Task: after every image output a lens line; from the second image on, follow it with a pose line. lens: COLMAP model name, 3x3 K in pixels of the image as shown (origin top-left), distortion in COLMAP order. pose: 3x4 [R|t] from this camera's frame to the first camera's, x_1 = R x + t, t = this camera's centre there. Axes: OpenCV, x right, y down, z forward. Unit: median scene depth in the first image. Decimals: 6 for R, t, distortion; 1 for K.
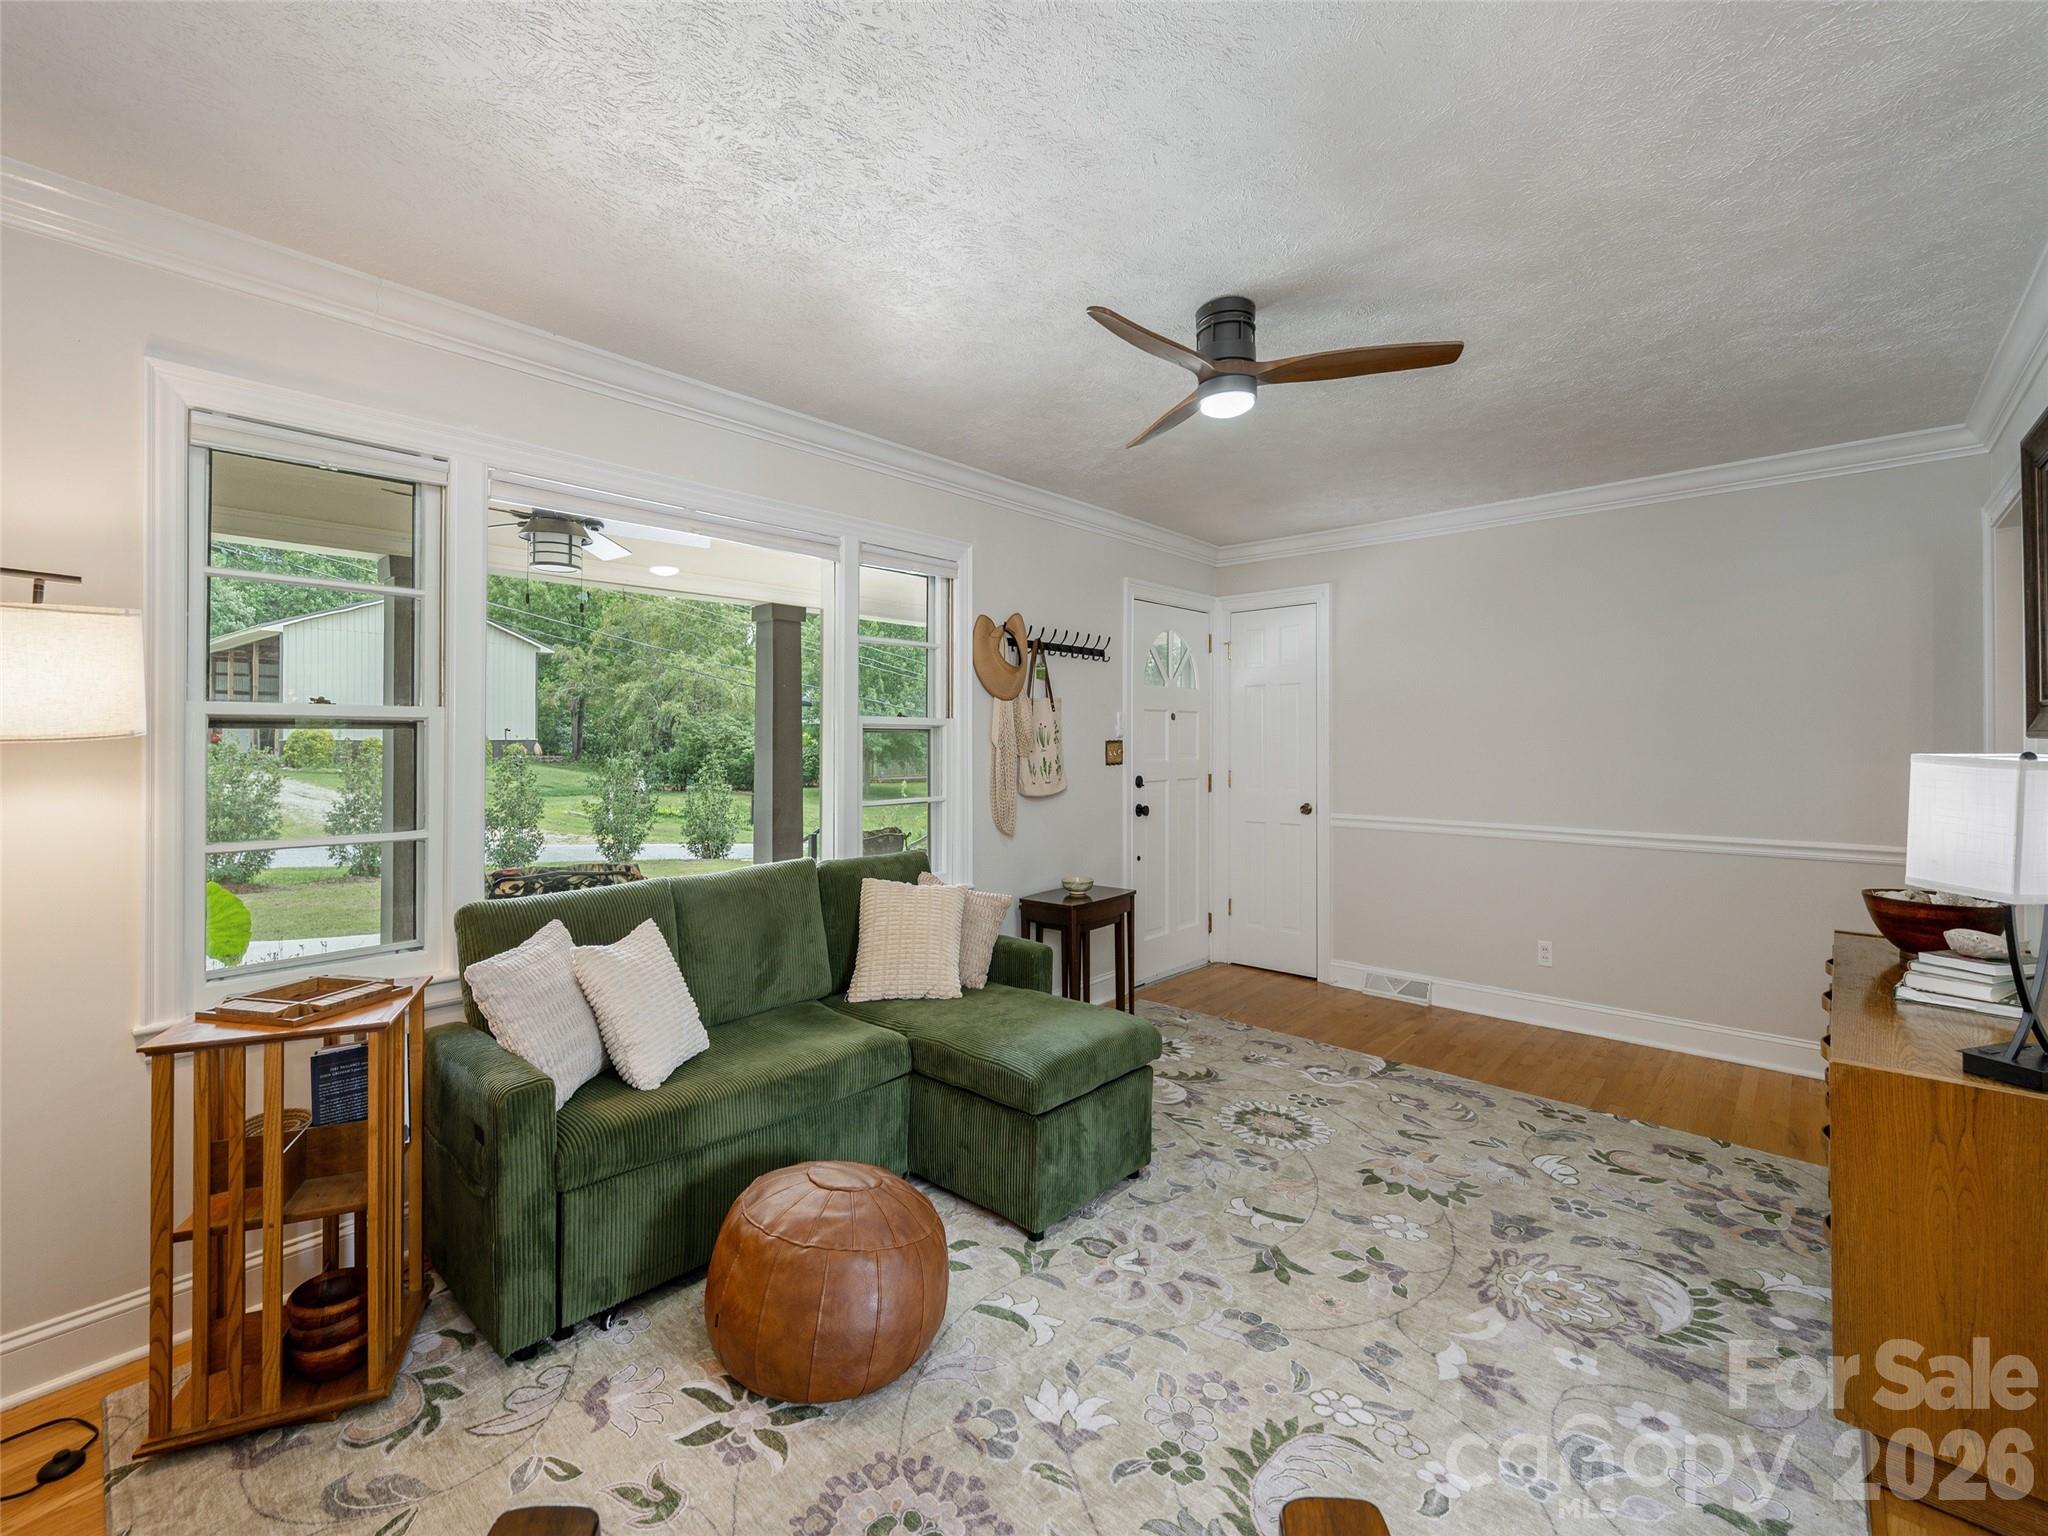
lens RADIAL K [[862.6, 0, 1013.1], [0, 862.6, 738.2], [0, 0, 1]] dist [0.000898, -0.000371]
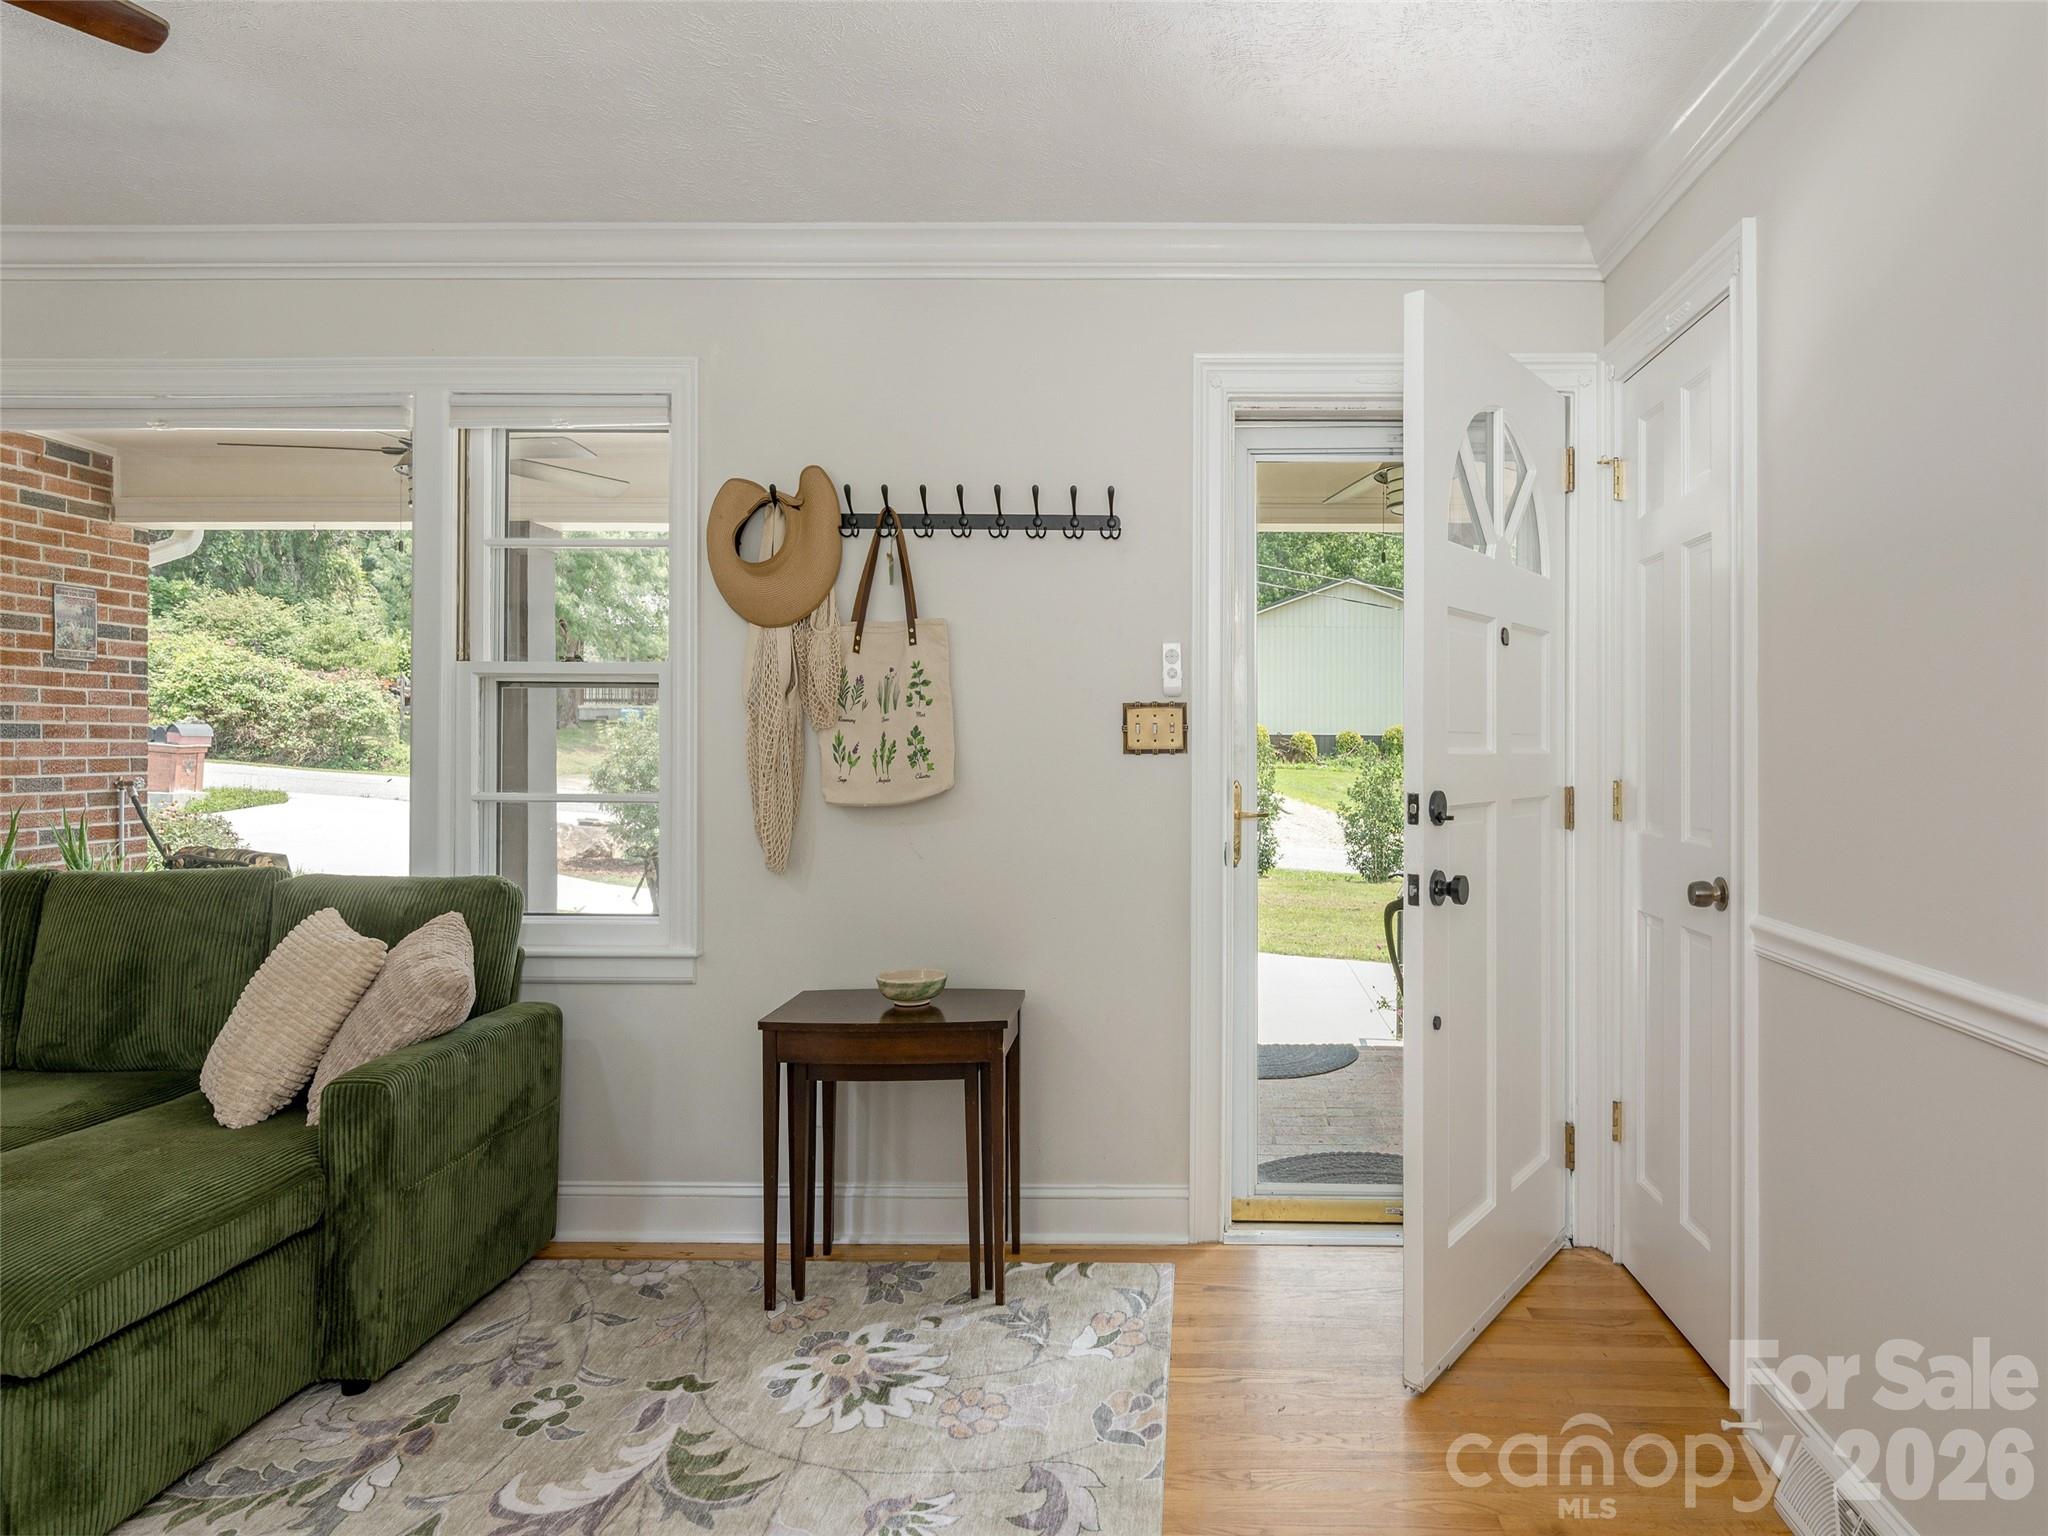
lens RADIAL K [[1130.7, 0, 1021.9], [0, 1130.7, 730.9], [0, 0, 1]] dist [-0.002677, -0.002554]
pose [[0.676936, 0.008536, -0.735992, 1.106196], [-0.002127, 0.999951, 0.009641, 0.026294], [0.736039, -0.004961, 0.676921, 1.095769]]
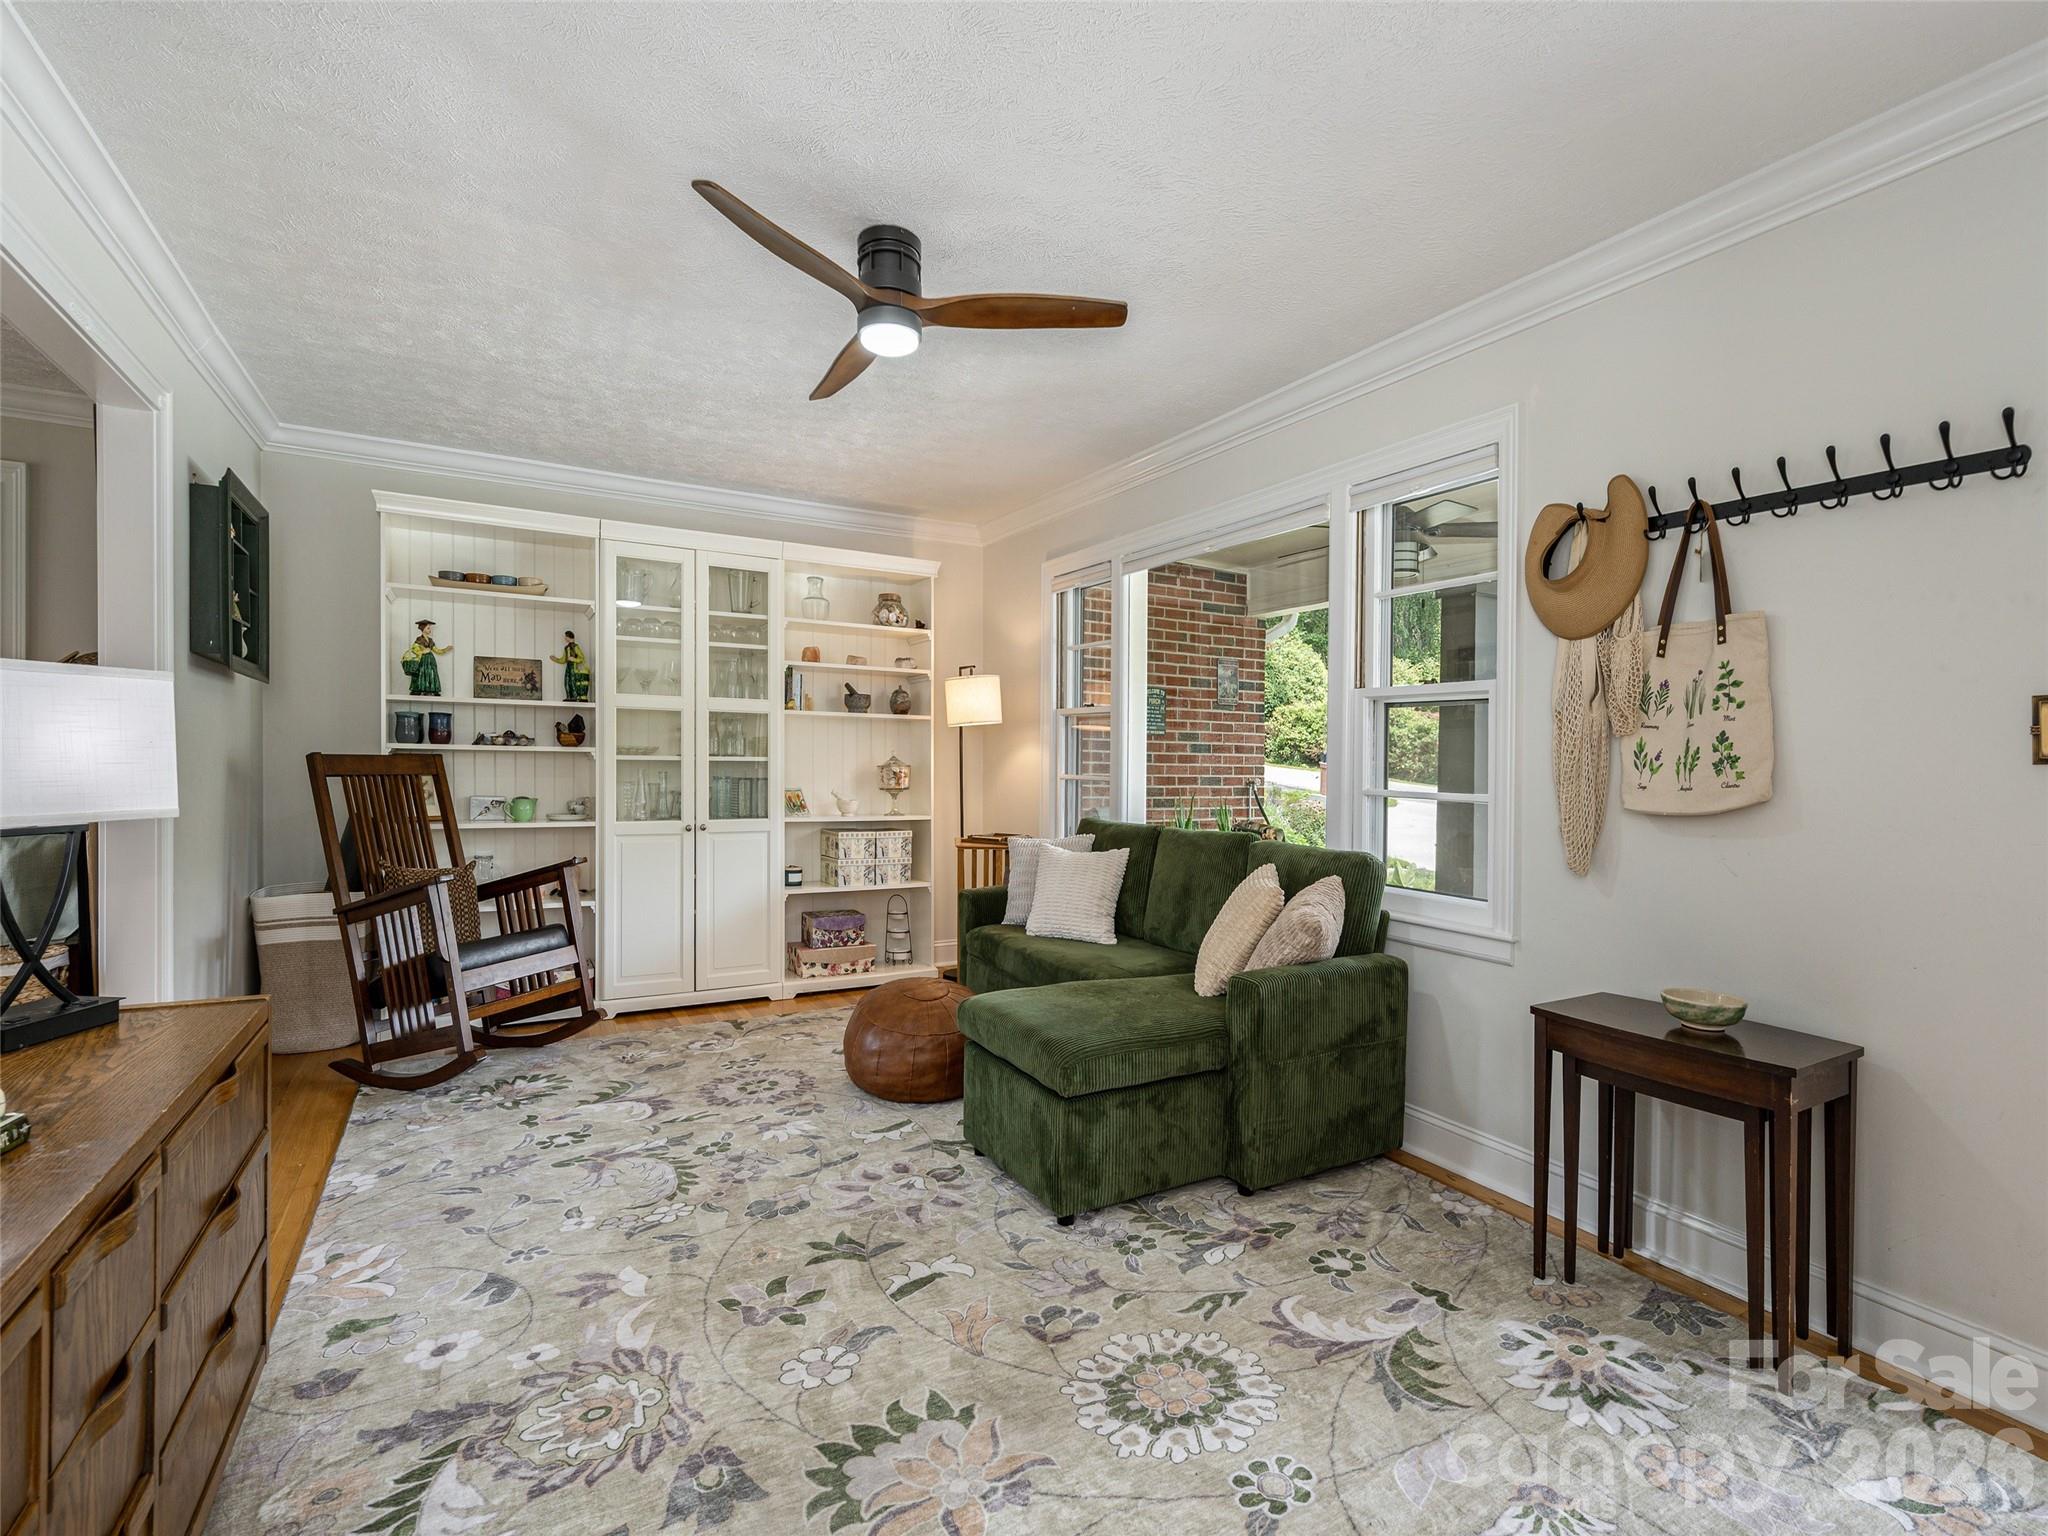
lens RADIAL K [[955.7, 0, 1121.6], [0, 955.7, 772.7], [0, 0, 1]] dist [-0.000391, -0.000517]
pose [[-0.238285, 0.016055, -0.971063, 1.205744], [-0.007801, 0.999799, 0.018444, 0.063428], [0.971164, 0.011970, -0.238112, 1.500191]]
